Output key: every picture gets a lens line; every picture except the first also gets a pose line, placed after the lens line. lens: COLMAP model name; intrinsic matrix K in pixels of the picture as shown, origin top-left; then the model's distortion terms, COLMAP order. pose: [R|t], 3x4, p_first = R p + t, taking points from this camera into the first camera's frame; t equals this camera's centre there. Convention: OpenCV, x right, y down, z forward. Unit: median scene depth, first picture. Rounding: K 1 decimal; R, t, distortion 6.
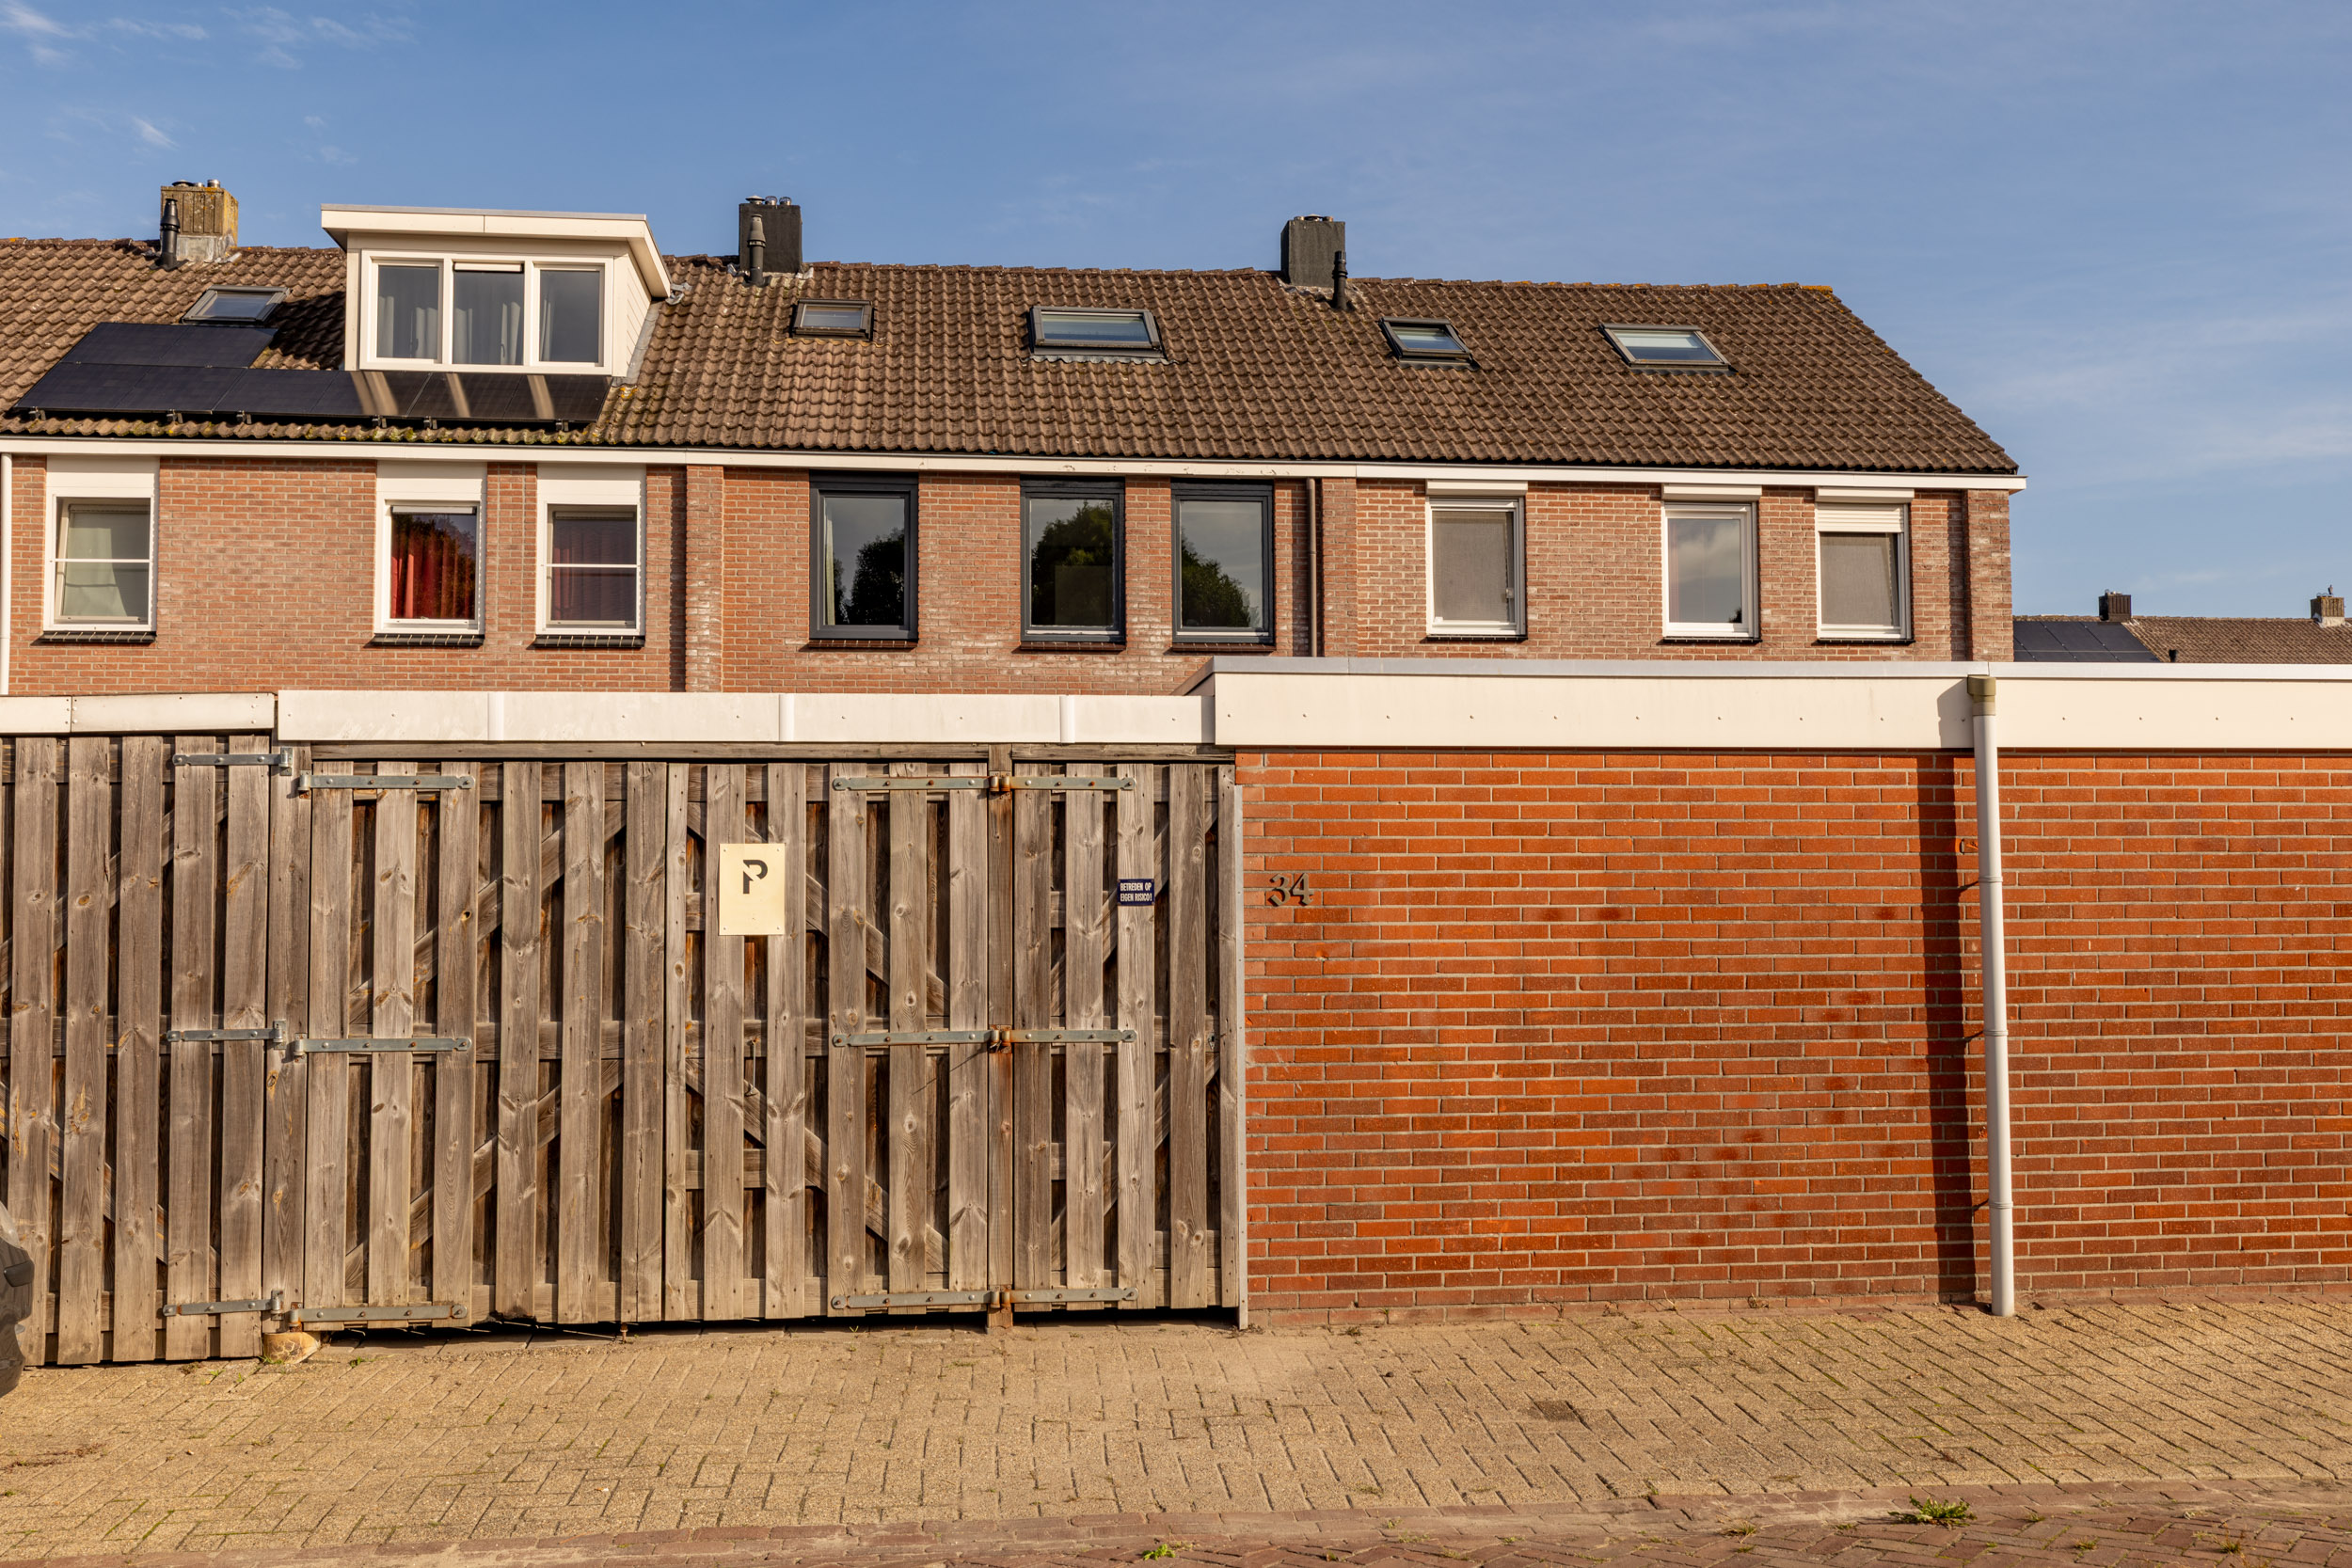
lens RADIAL K [[2078.4, 0, 1181.9], [0, 2078.4, 778.4], [0, 0, 1]] dist [0.004585, -0.002704]
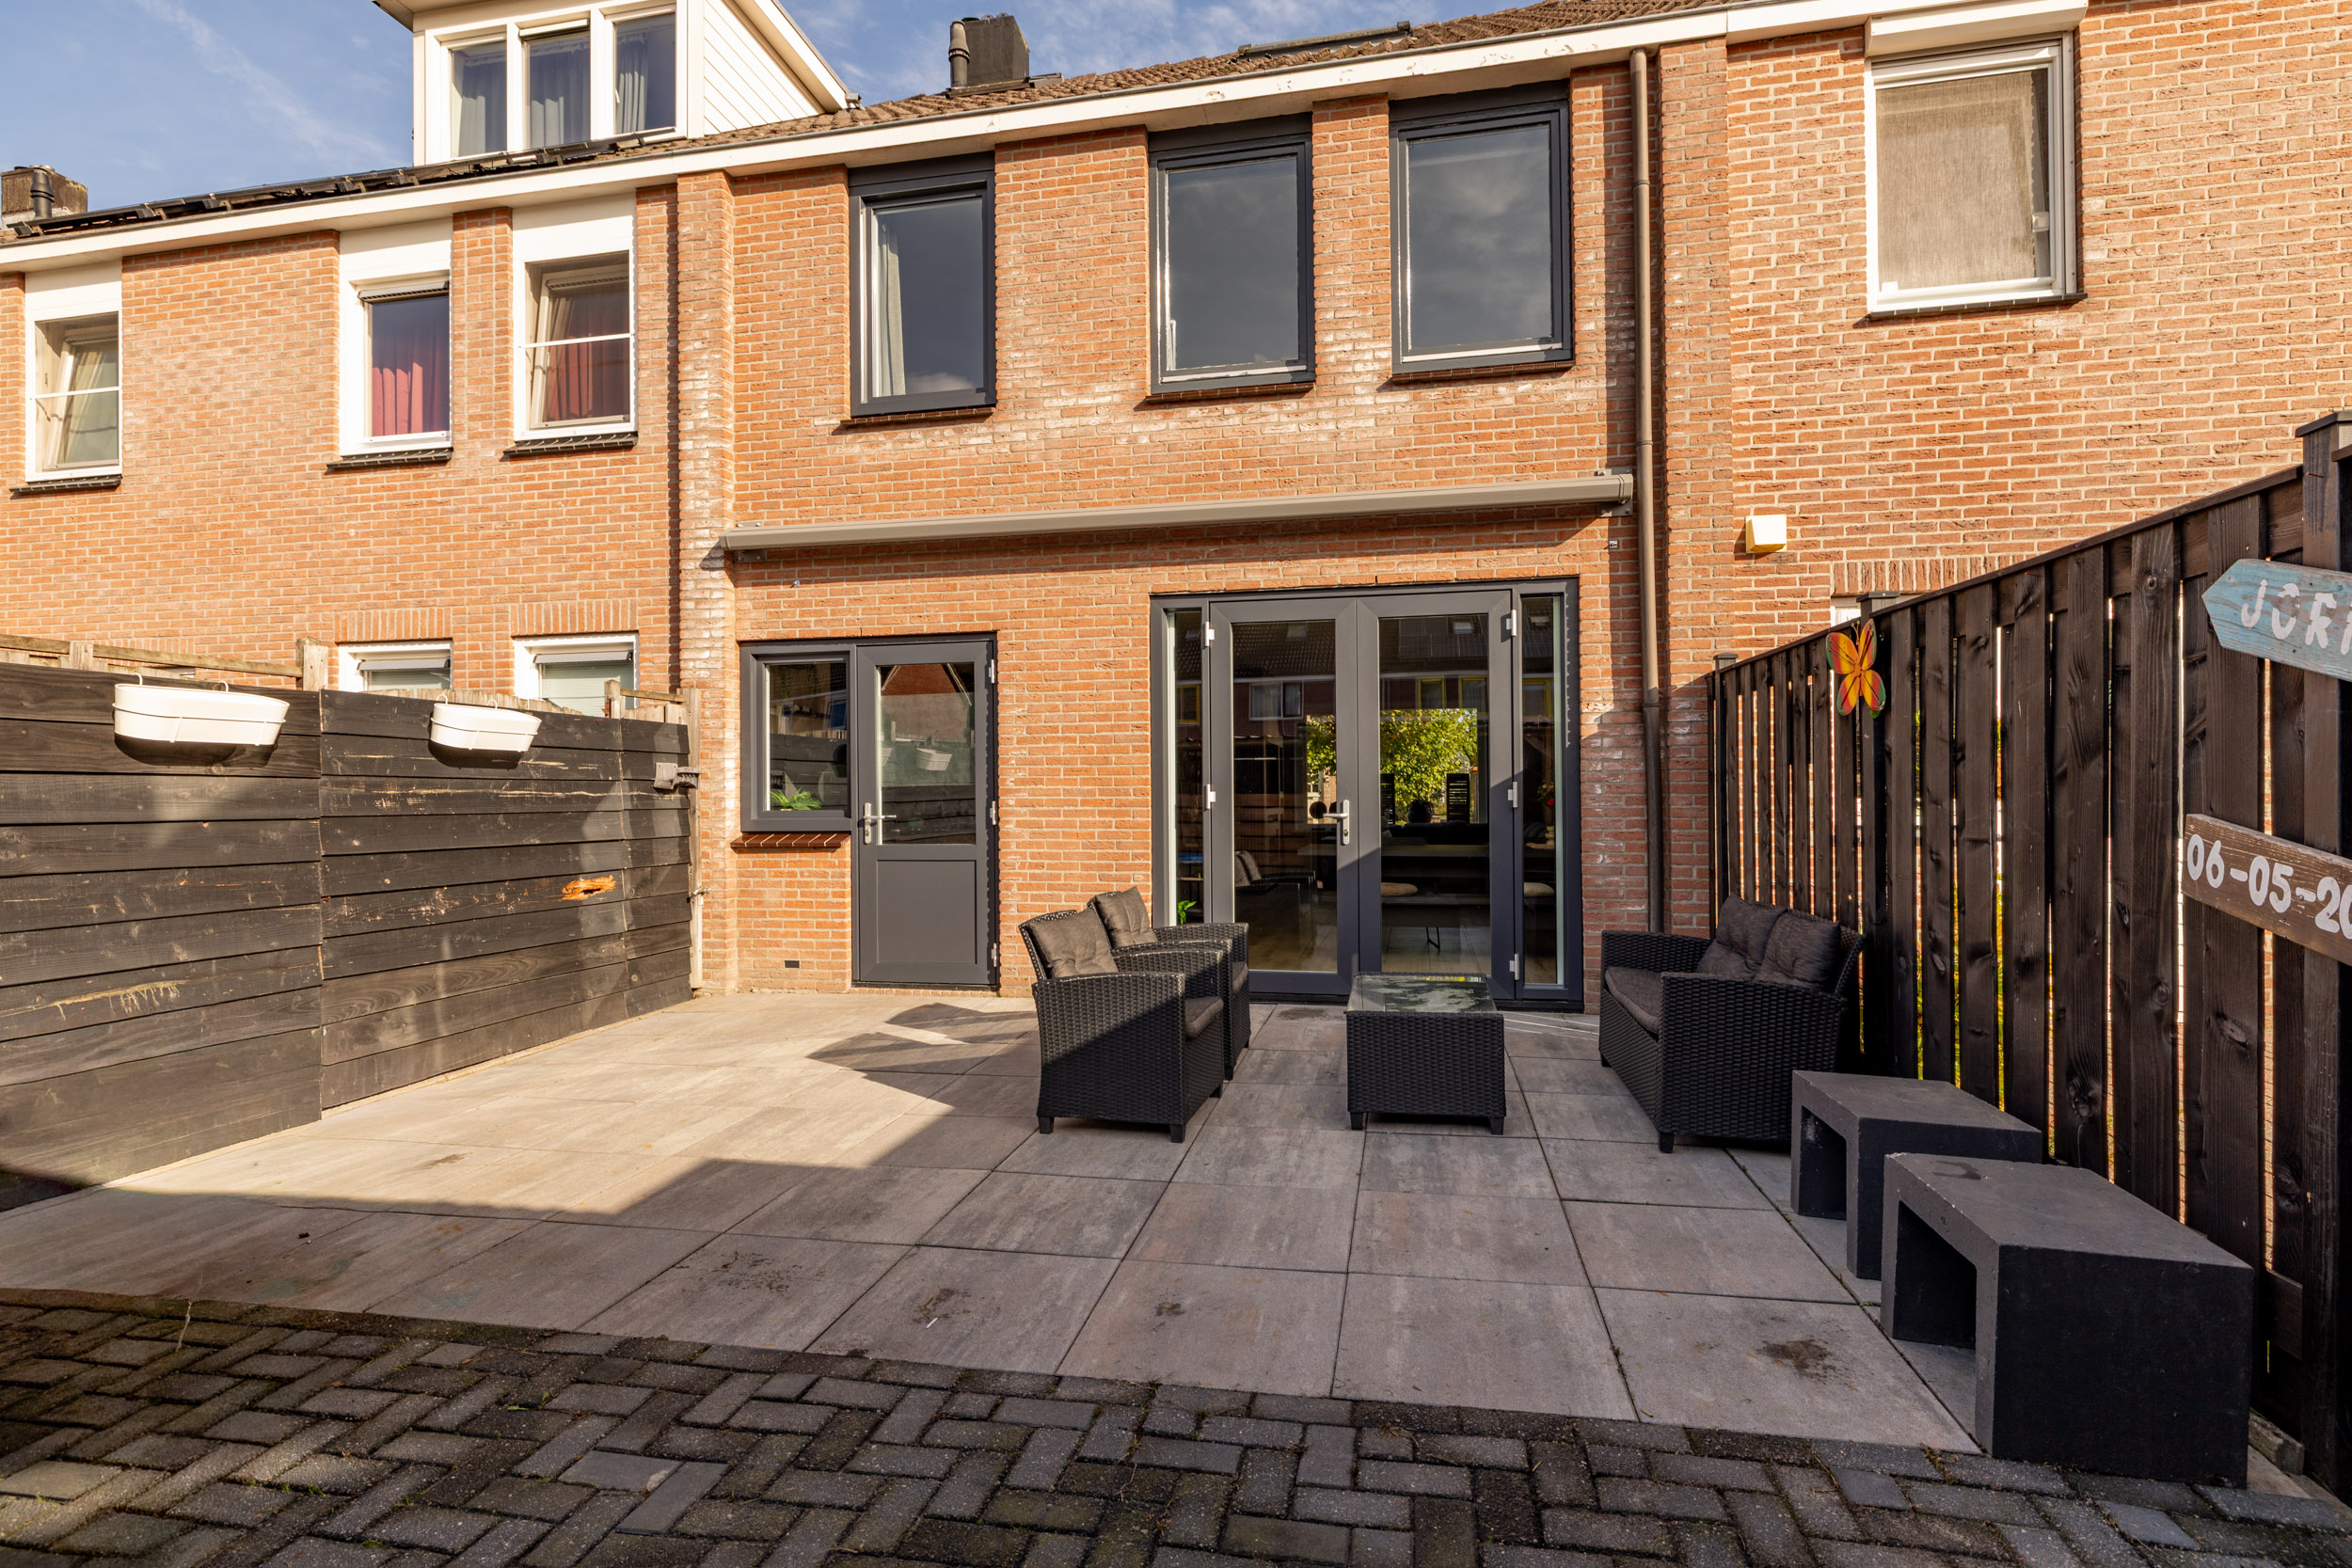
lens RADIAL K [[1127.9, 0, 1172.0], [0, 1127.9, 783.2], [0, 0, 1]] dist [-0.001843, 0.000213]
pose [[0.952347, -0.006321, -0.304950, 0.034310], [0.019480, 0.999005, 0.040126, 0.040829], [0.304393, -0.044155, 0.951523, 0.680612]]
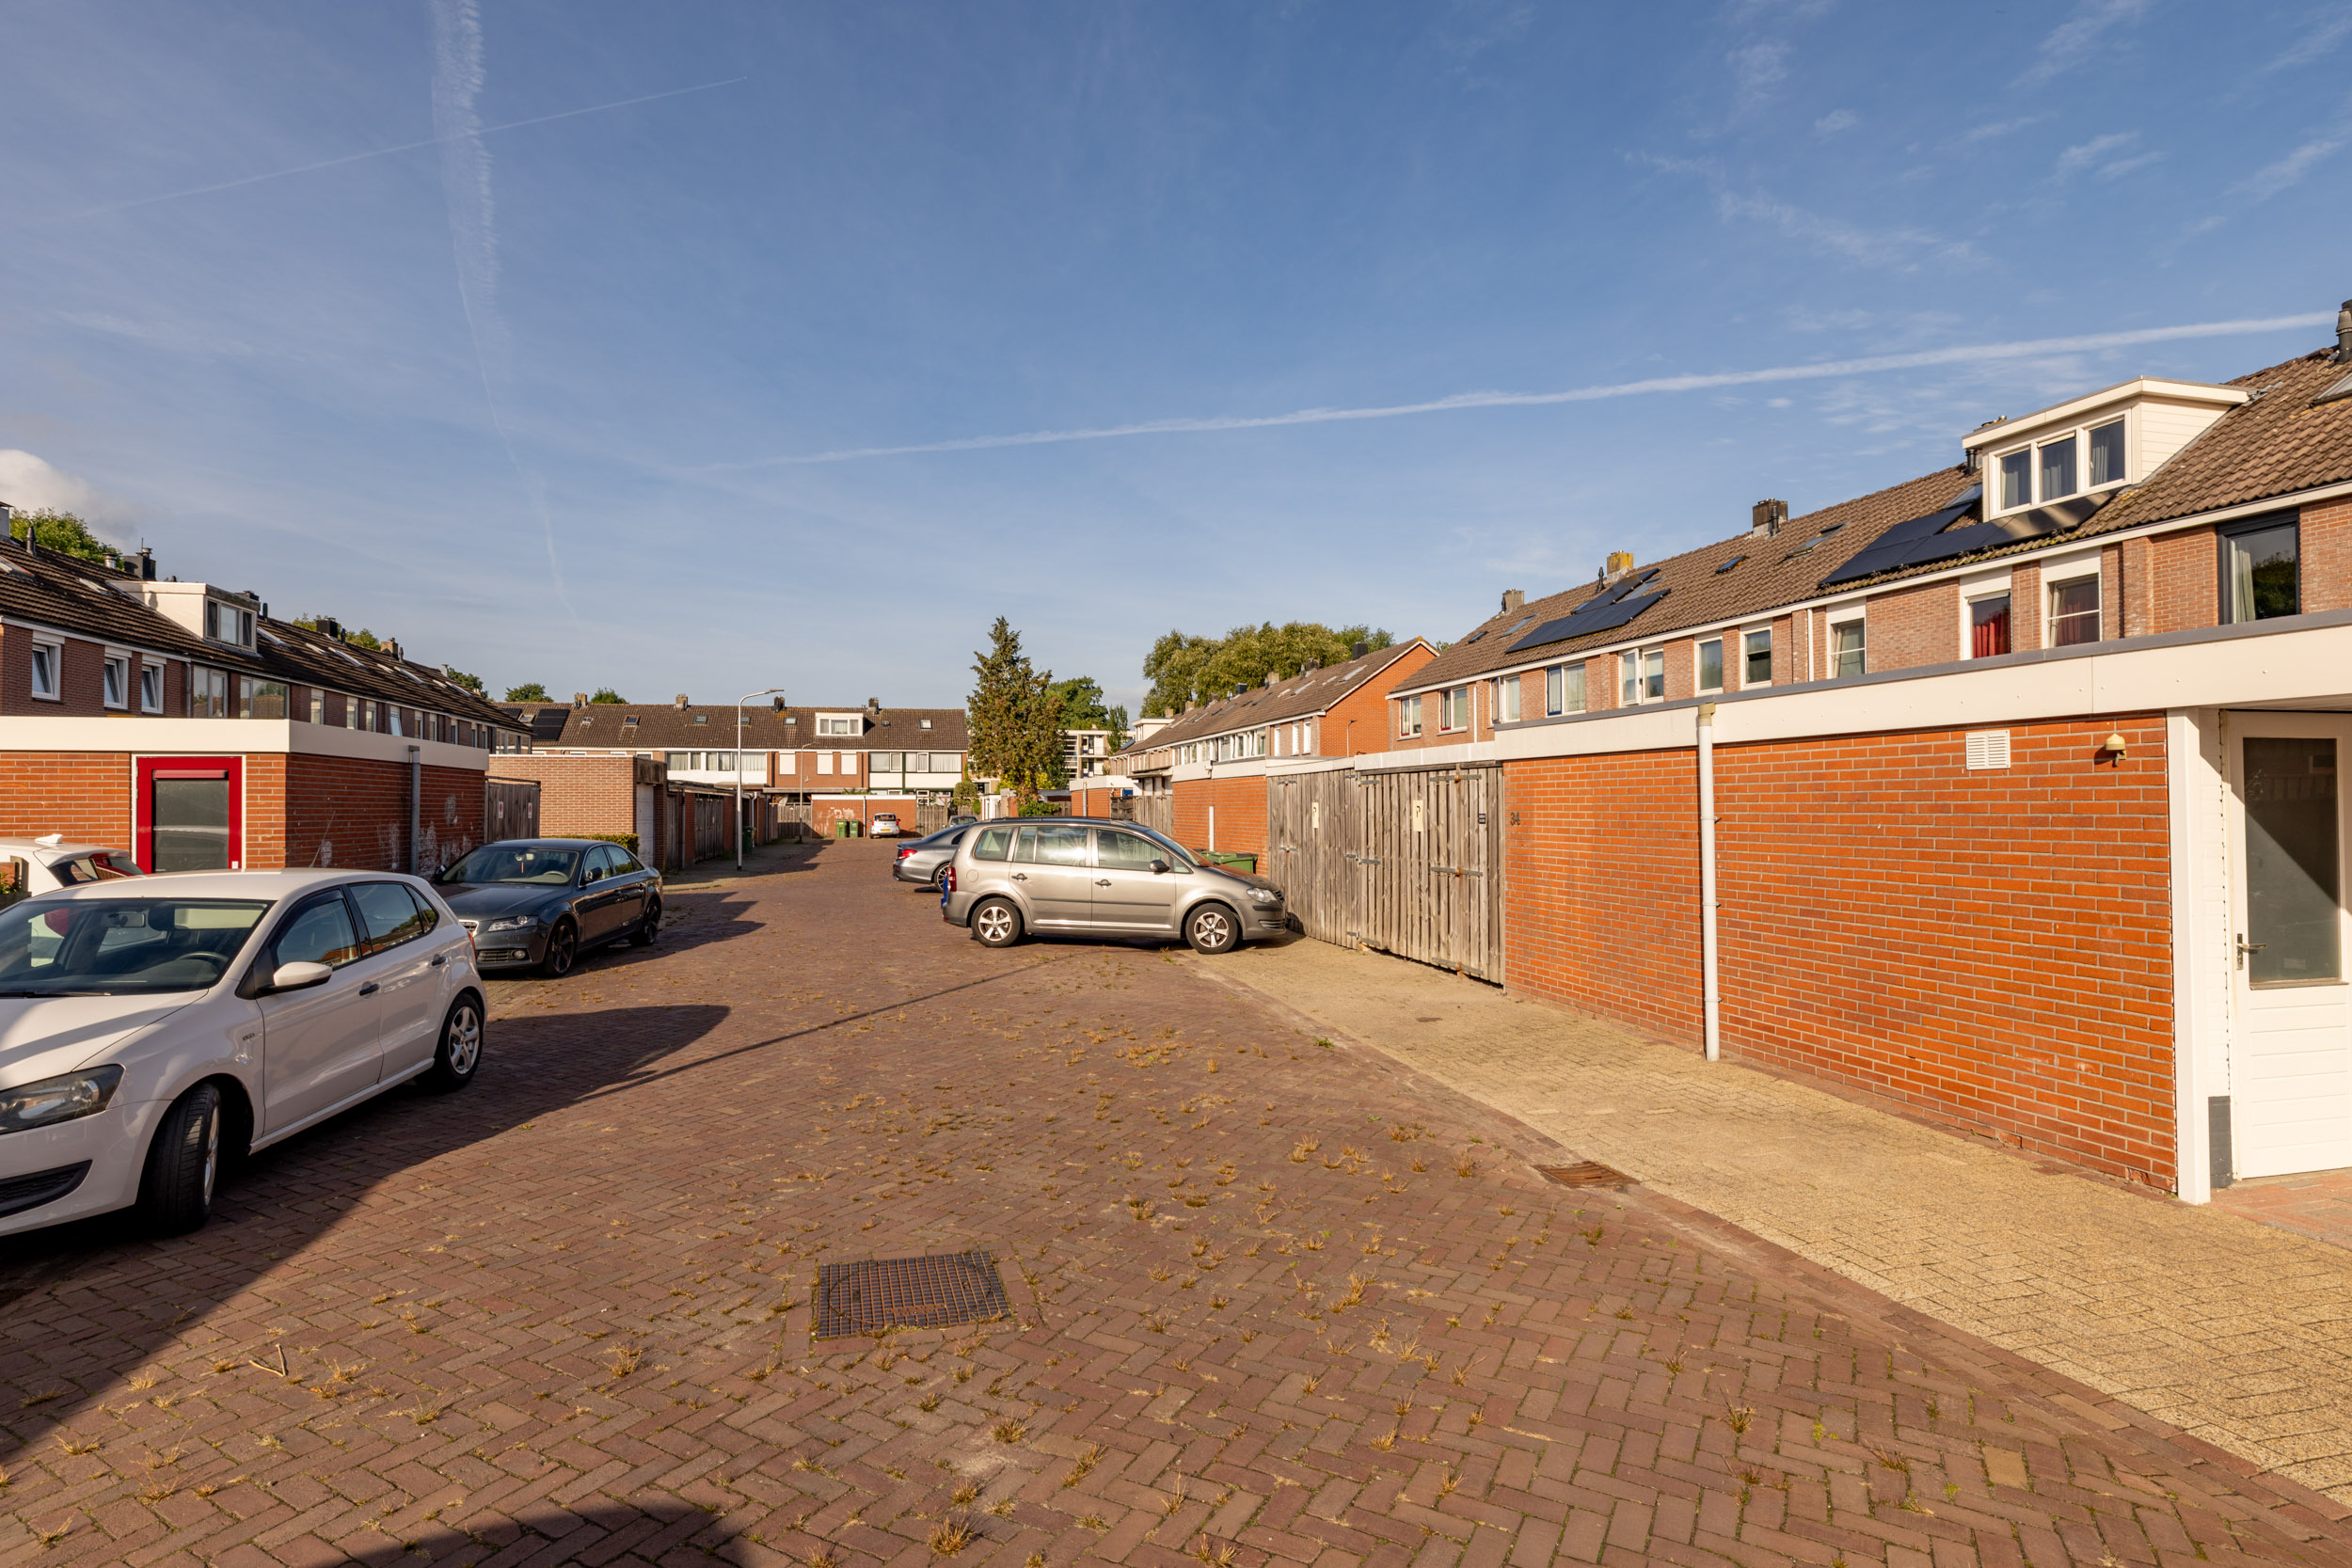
lens RADIAL K [[1176.6, 0, 1175.2], [0, 1176.6, 786.6], [0, 0, 1]] dist [-0.002898, -0.000734]
pose [[0.135087, -0.011926, -0.990762, 0.535977], [0.051406, 0.998665, -0.005012, 0.001362], [0.989499, -0.050255, 0.135520, 0.167620]]
